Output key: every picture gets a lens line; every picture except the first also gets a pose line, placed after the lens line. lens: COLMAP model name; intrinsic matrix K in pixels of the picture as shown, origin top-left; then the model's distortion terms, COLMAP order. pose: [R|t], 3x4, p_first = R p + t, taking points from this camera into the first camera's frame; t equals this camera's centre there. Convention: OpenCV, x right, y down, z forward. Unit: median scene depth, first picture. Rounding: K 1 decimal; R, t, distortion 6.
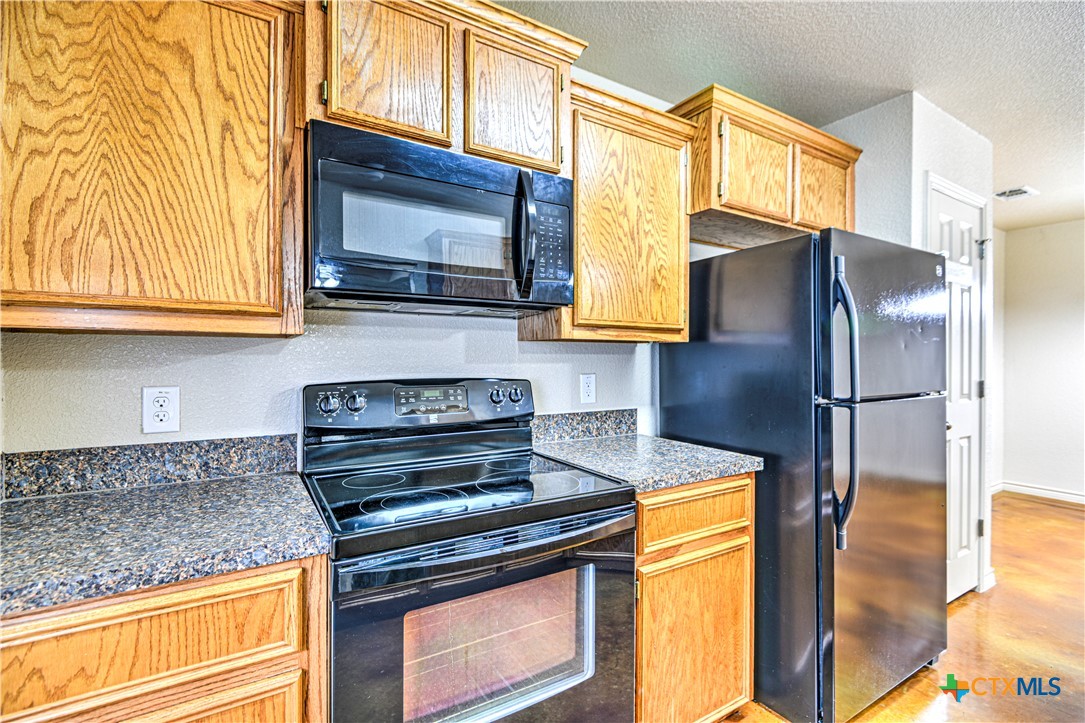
lens RADIAL K [[494.2, 0, 542.5], [0, 494.2, 361.5], [0, 0, 1]] dist [0.013480, -0.000506]
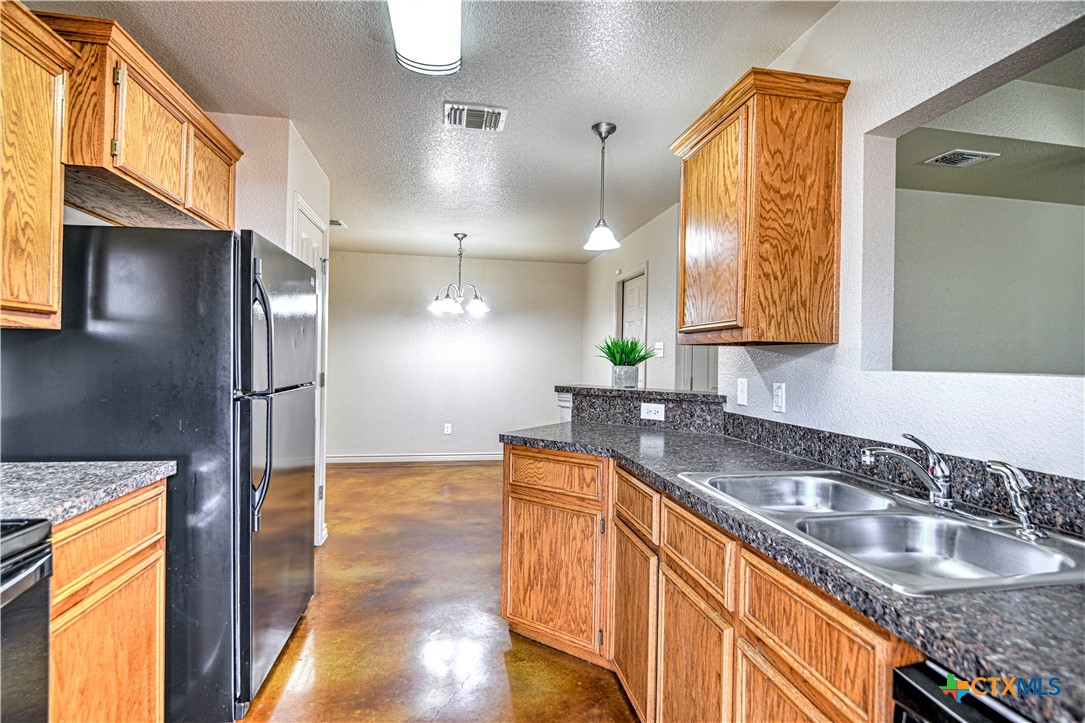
lens RADIAL K [[547.9, 0, 542.5], [0, 547.9, 361.5], [0, 0, 1]] dist [-0.003062, -0.000242]
pose [[0.373722, 0.001279, 0.927540, -0.222872], [-0.010192, 0.999944, 0.002727, 0.000202], [-0.927485, -0.010473, 0.373714, -0.009105]]
